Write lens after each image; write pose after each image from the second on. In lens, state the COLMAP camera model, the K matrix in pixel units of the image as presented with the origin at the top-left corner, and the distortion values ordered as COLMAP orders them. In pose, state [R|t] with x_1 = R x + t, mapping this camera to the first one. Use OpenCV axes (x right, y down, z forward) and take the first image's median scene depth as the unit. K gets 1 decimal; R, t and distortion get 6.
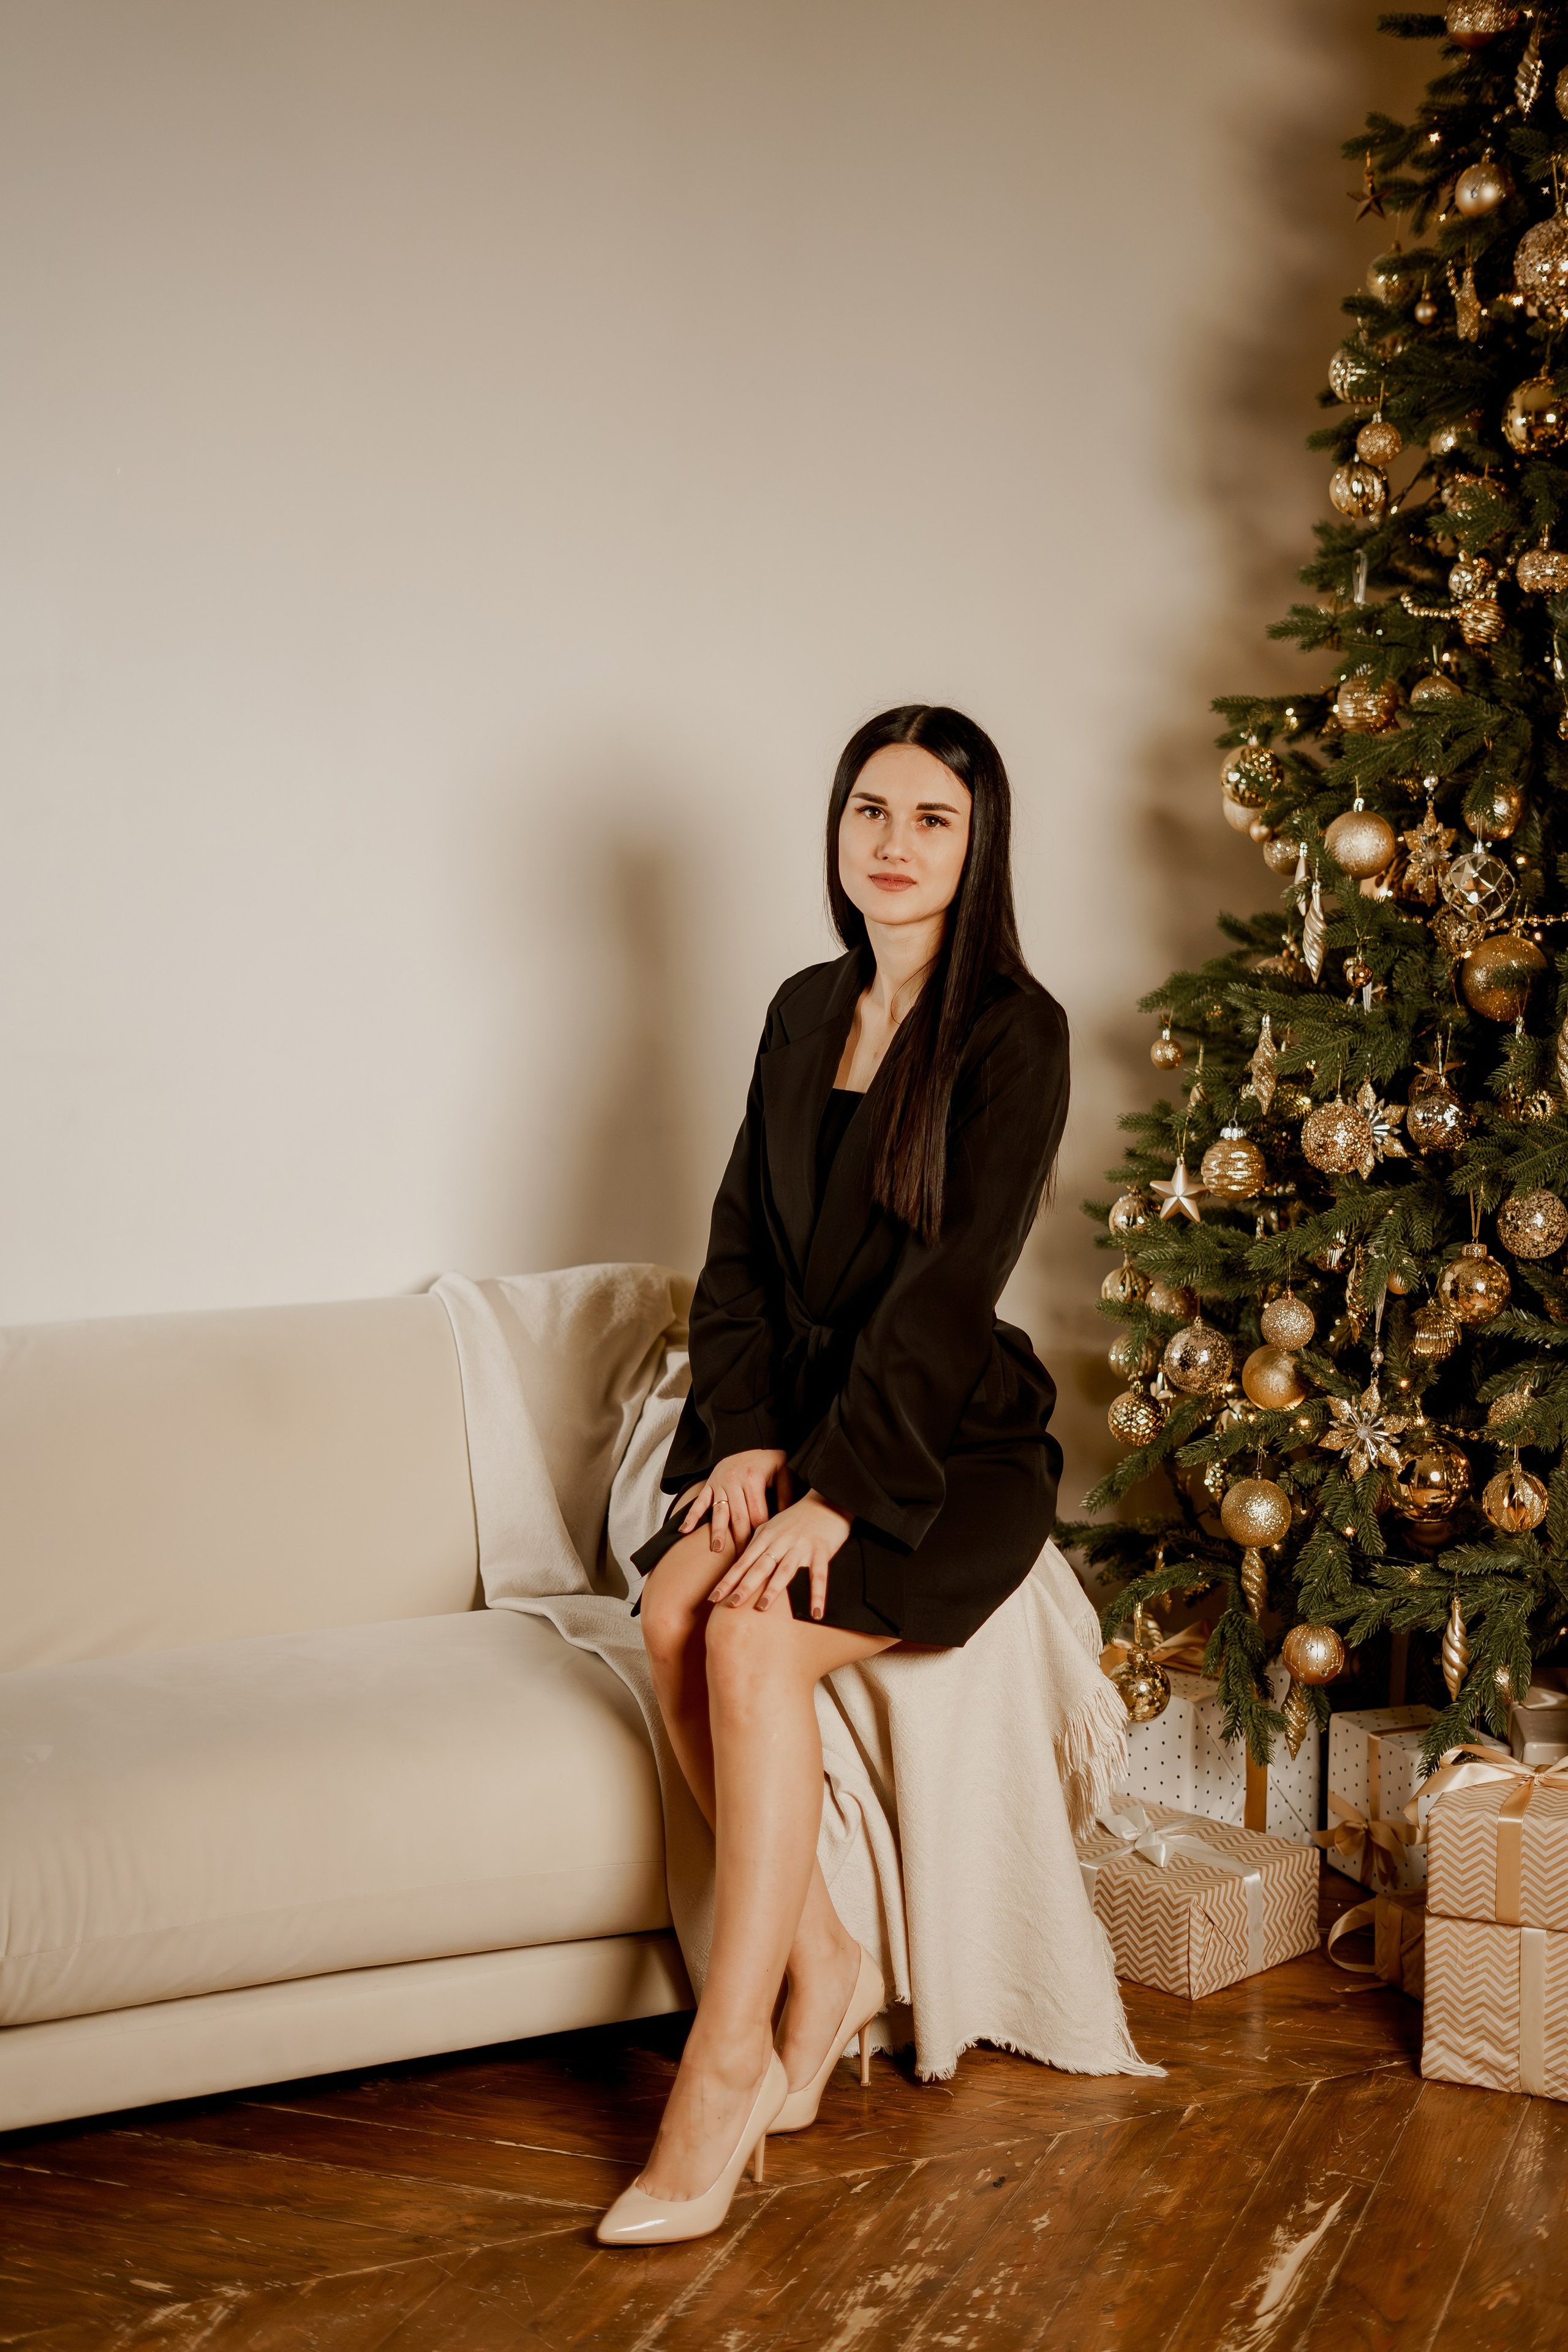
lens RADIAL K [[2125.4, 0, 784.0], [0, 2125.4, 1176.0], [0, 0, 1]] dist [-0.001452, 0.007844]
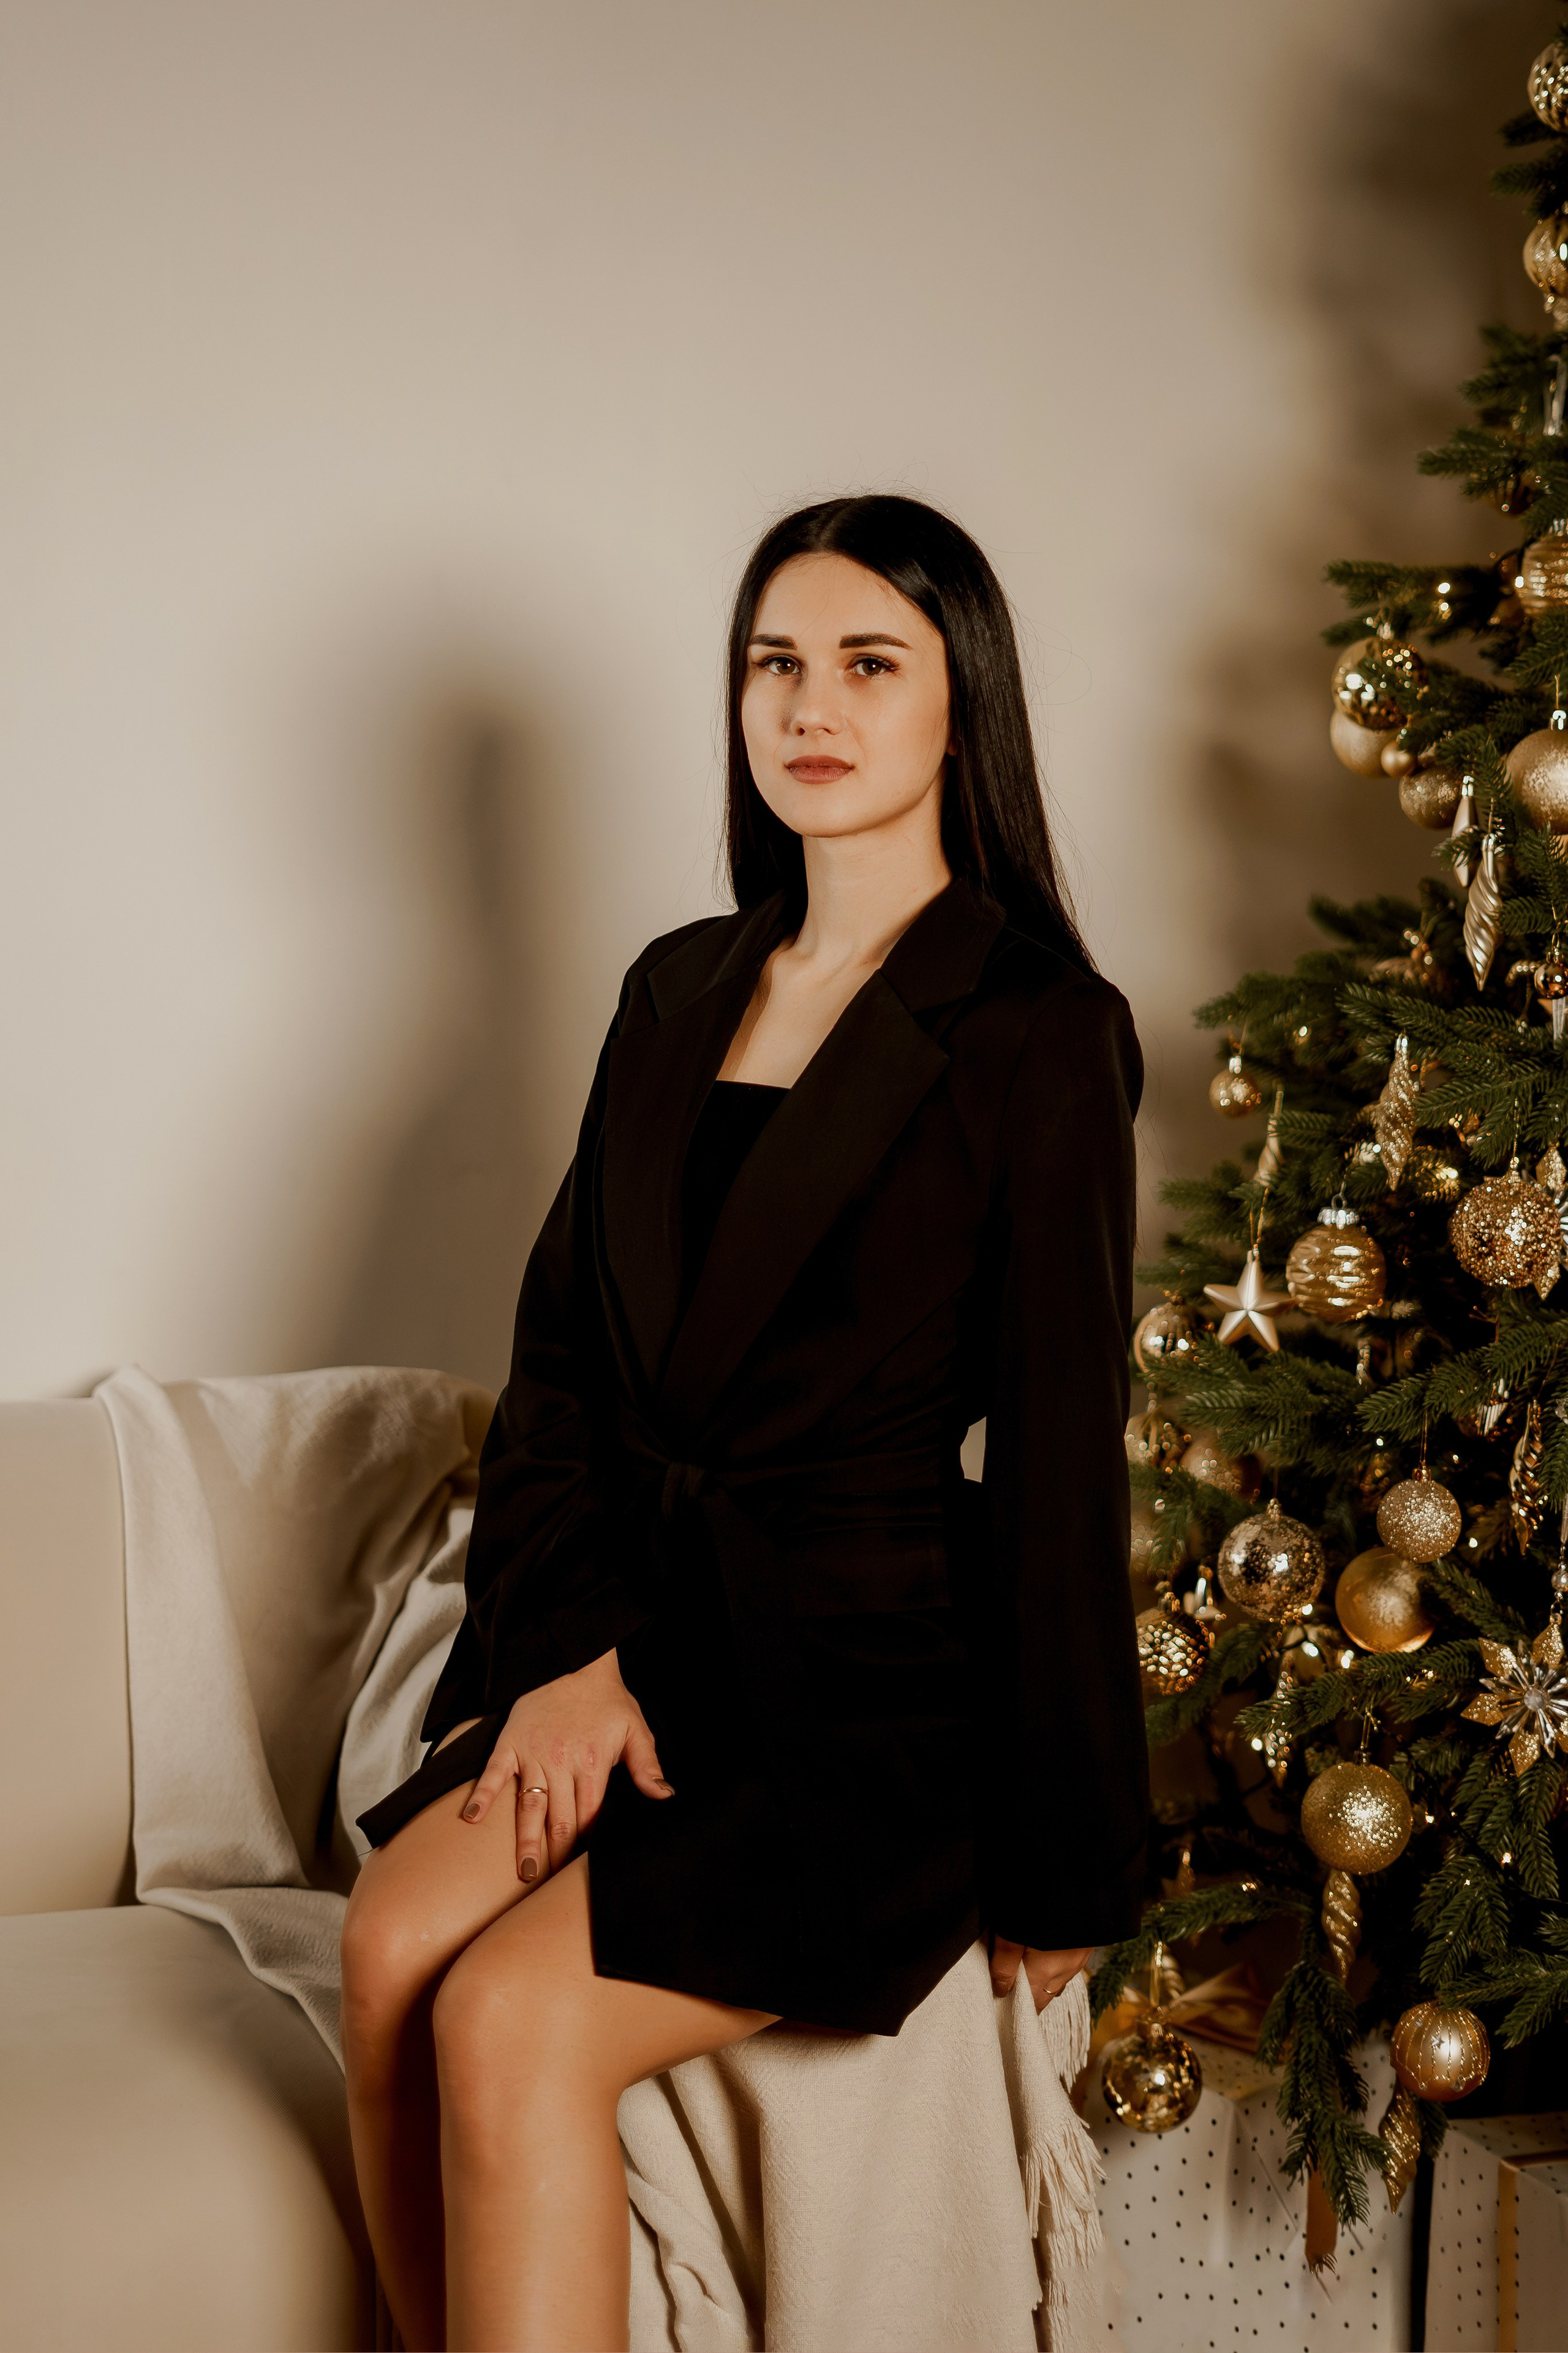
lens RADIAL K [[2126.1, 0, 784.0], [0, 2126.1, 1176.5], [0, 0, 1]] dist [-0.001452, 0.007844]
pose [[0.997544, 0.055402, 0.042866, 0.014283], [-0.053291, 0.997380, -0.048922, 0.008176], [-0.045464, 0.046517, 0.997882, 0.359142]]
